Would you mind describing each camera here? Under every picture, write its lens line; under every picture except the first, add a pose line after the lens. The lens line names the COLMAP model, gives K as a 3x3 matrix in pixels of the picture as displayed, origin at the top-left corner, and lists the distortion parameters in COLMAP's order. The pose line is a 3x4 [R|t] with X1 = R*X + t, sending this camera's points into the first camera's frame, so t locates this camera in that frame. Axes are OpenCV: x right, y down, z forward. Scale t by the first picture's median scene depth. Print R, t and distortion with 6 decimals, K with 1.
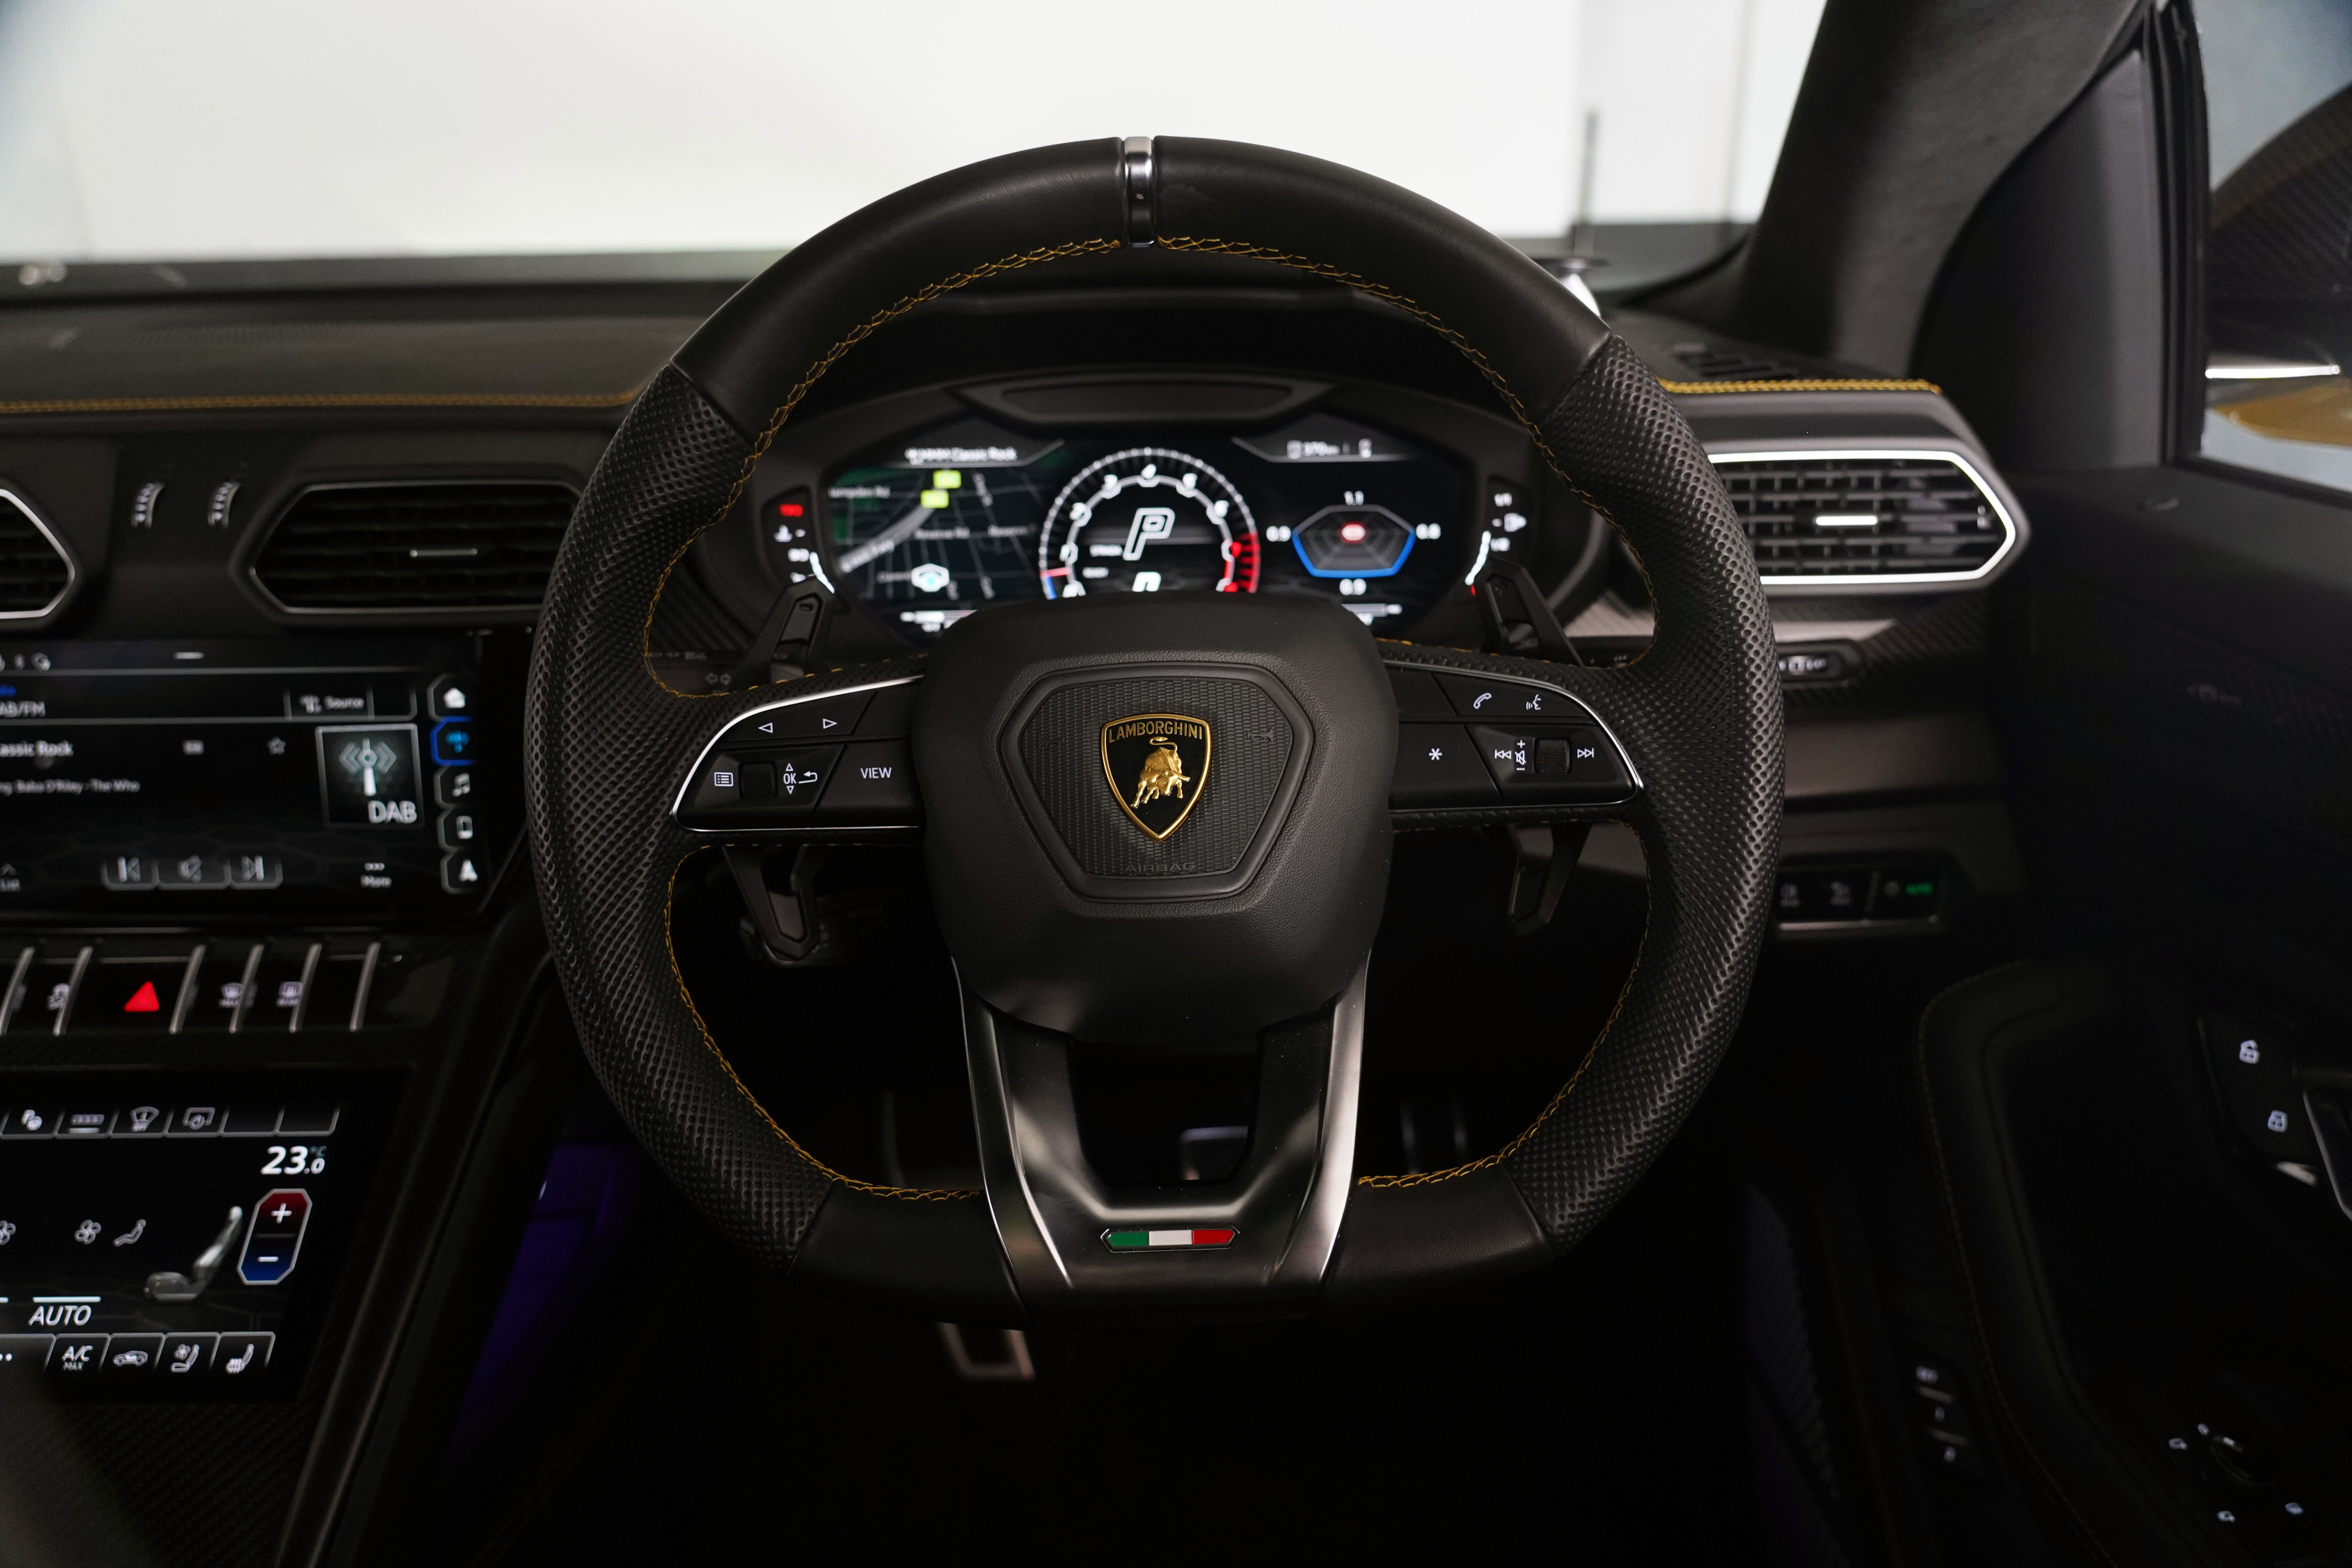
lens RADIAL K [[1773.2, 0, 1220.0], [0, 1773.2, 745.0], [0, 0, 1]] dist [-0.038540, 0.030858]
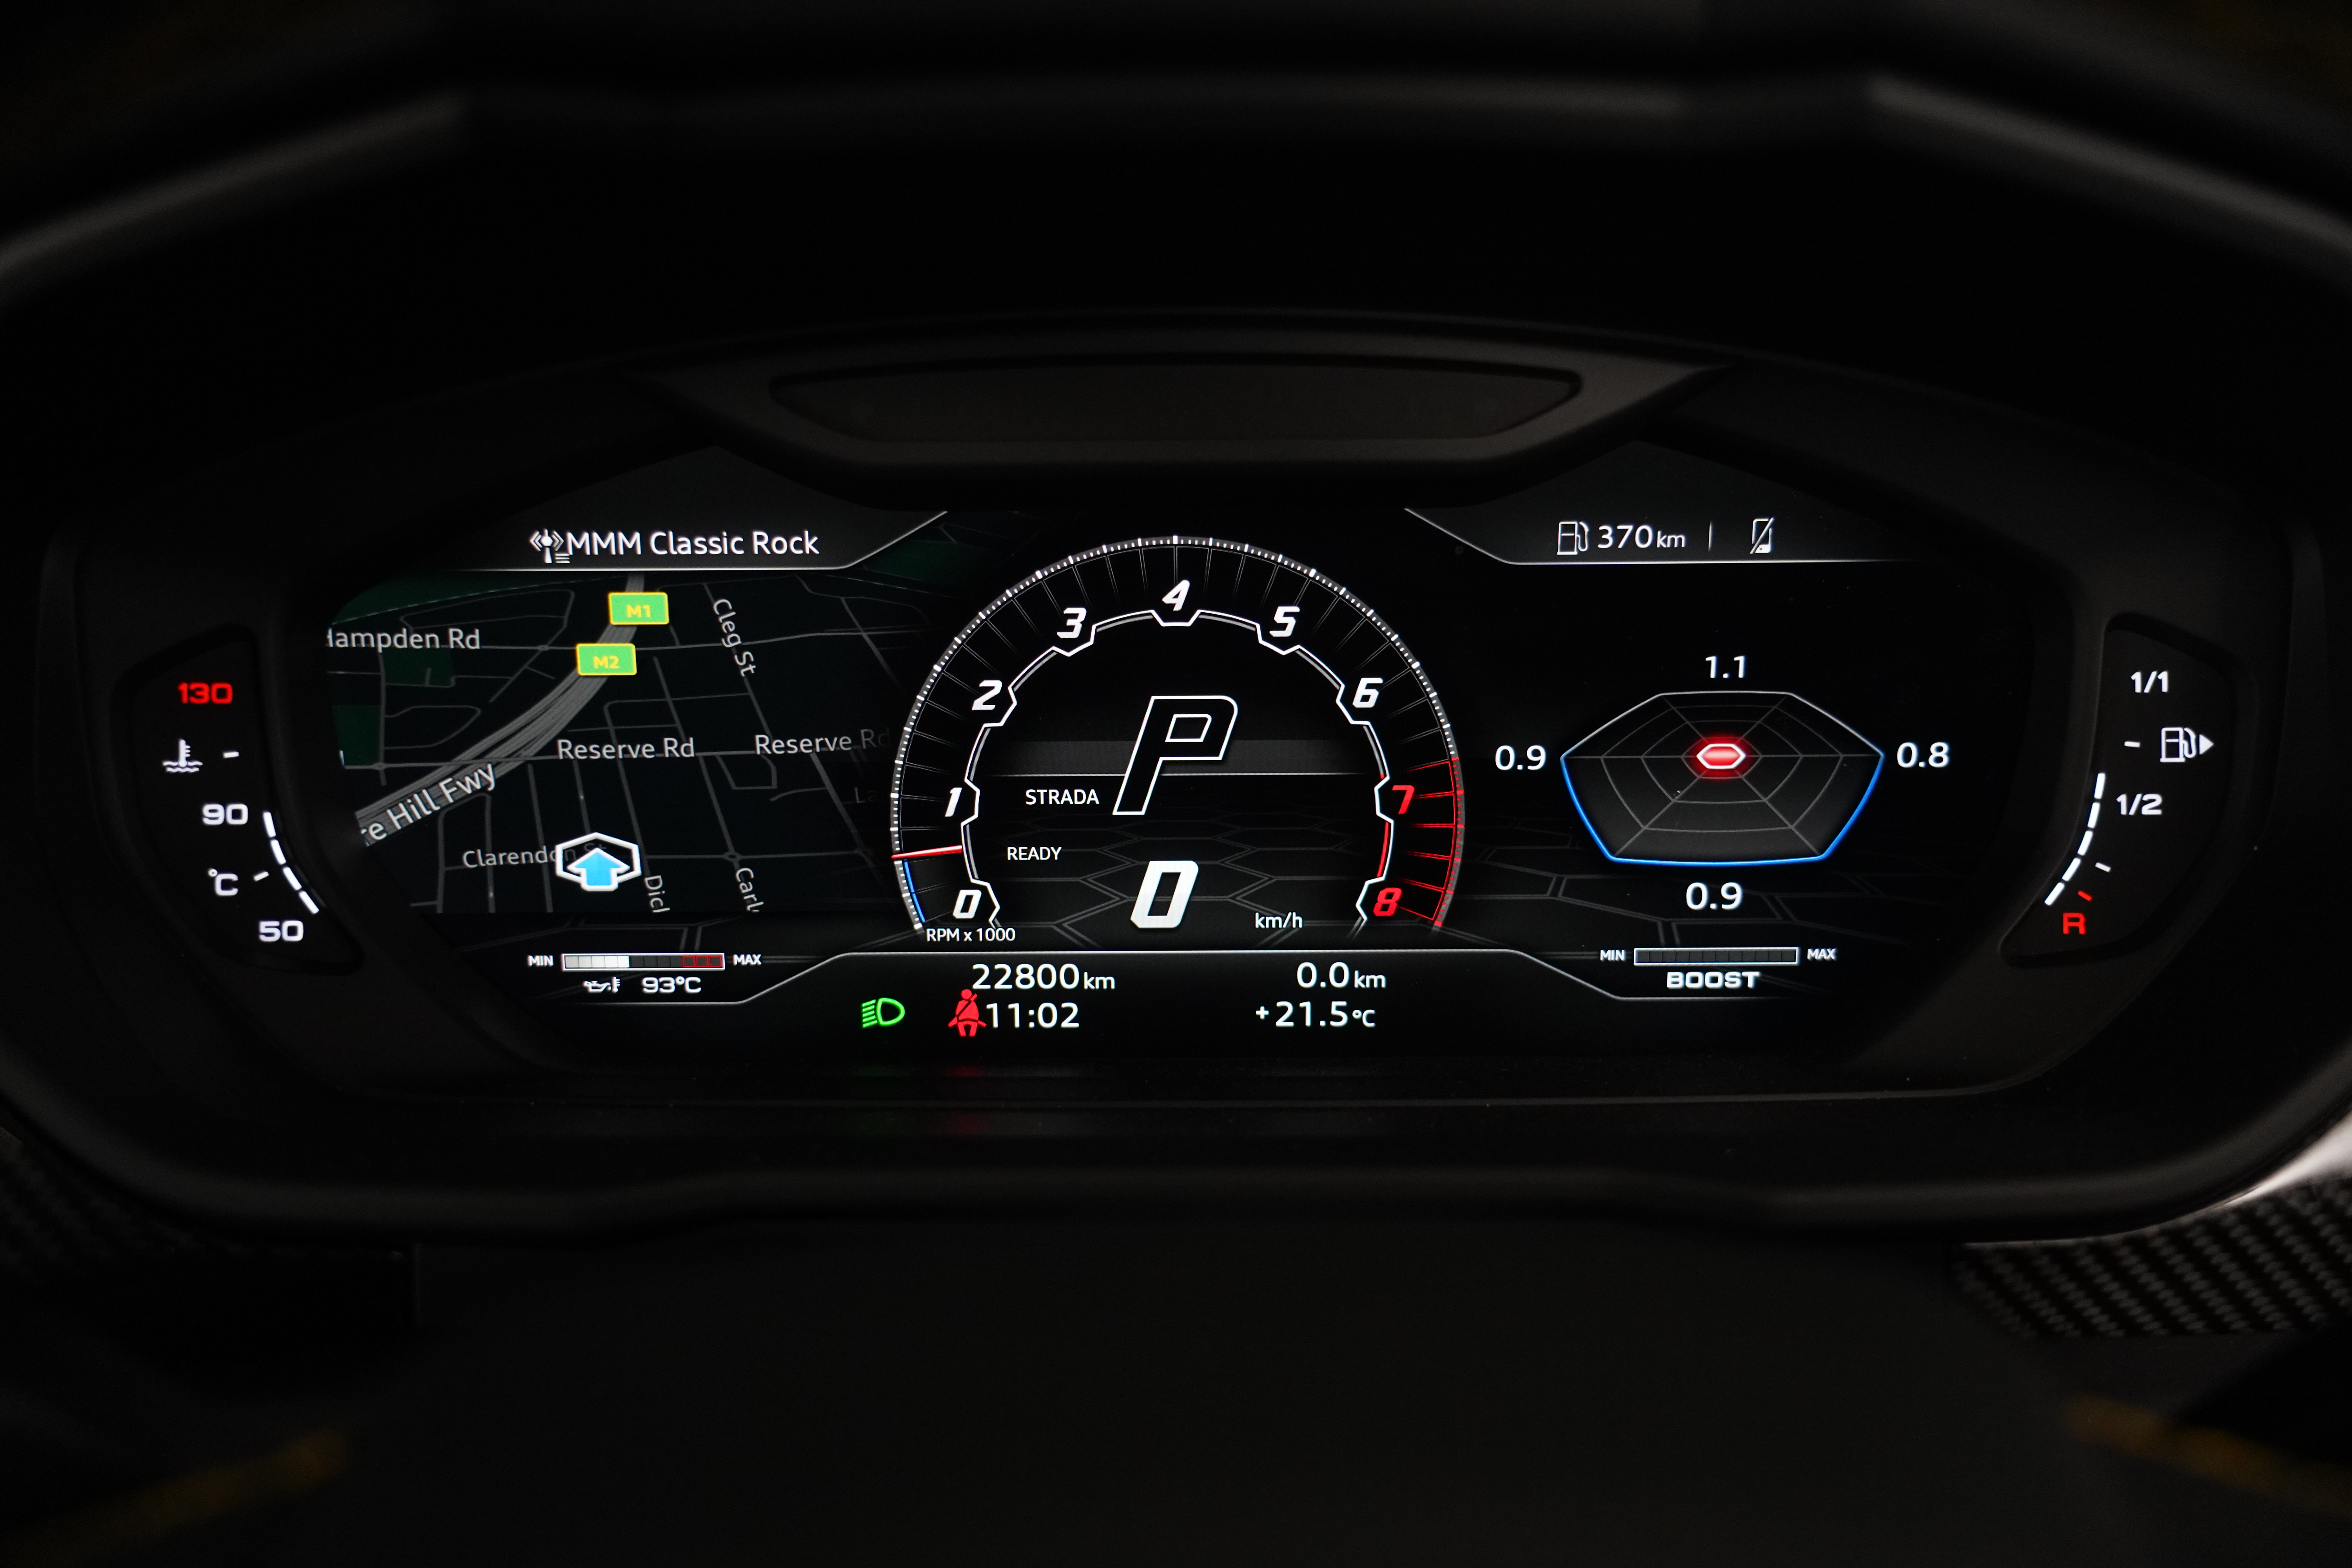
lens RADIAL K [[2476.5, 0, 1216.4], [0, 2476.5, 766.0], [0, 0, 1]] dist [0.033775, 0.000000]
pose [[0.999749, 0.009736, -0.020182, -0.021091], [-0.009897, 0.999920, -0.007931, -0.114038], [0.020103, 0.008129, 0.999765, 0.479875]]
